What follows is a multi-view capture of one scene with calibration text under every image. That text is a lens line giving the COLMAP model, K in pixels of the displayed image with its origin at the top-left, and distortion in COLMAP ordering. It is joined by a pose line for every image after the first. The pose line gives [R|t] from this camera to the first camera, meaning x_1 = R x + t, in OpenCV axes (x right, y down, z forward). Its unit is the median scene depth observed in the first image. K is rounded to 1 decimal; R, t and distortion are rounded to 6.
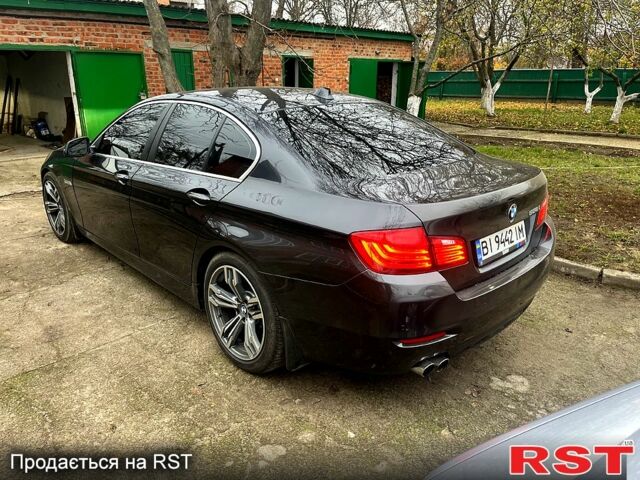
lens RADIAL K [[480.6, 0, 319.5], [0, 480.6, 238.2], [0, 0, 1]] dist [0.028899, -0.033964]
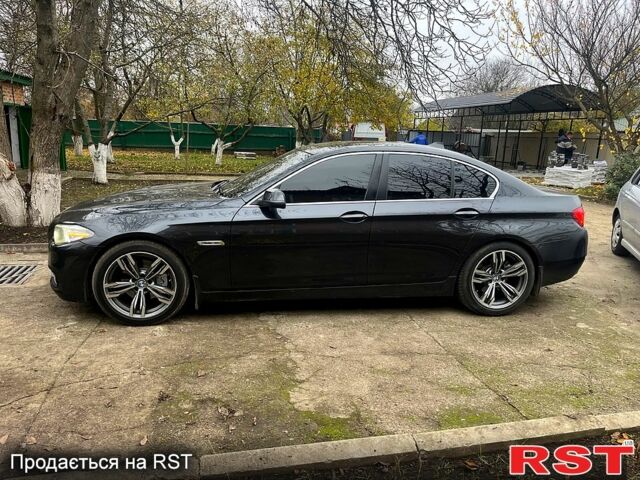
lens RADIAL K [[480.6, 0, 323.2], [0, 480.6, 244.4], [0, 0, 1]] dist [0.028899, -0.033964]
pose [[0.558107, -0.165246, 0.813148, -1.028948], [0.230104, 0.972357, 0.039668, -0.091761], [-0.797226, 0.164970, 0.580703, 0.294523]]
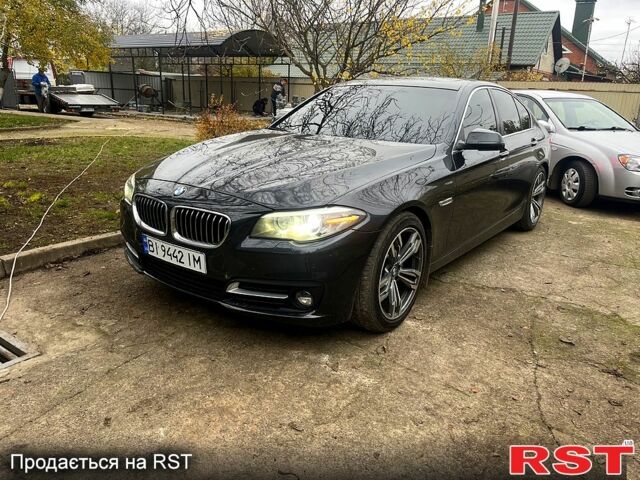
lens RADIAL K [[480.6, 0, 318.2], [0, 480.6, 239.6], [0, 0, 1]] dist [0.028899, -0.033964]
pose [[-0.151779, -0.291233, 0.944535, -1.085731], [0.283145, 0.902747, 0.323847, -0.321450], [-0.946991, 0.316594, -0.054557, 1.131740]]
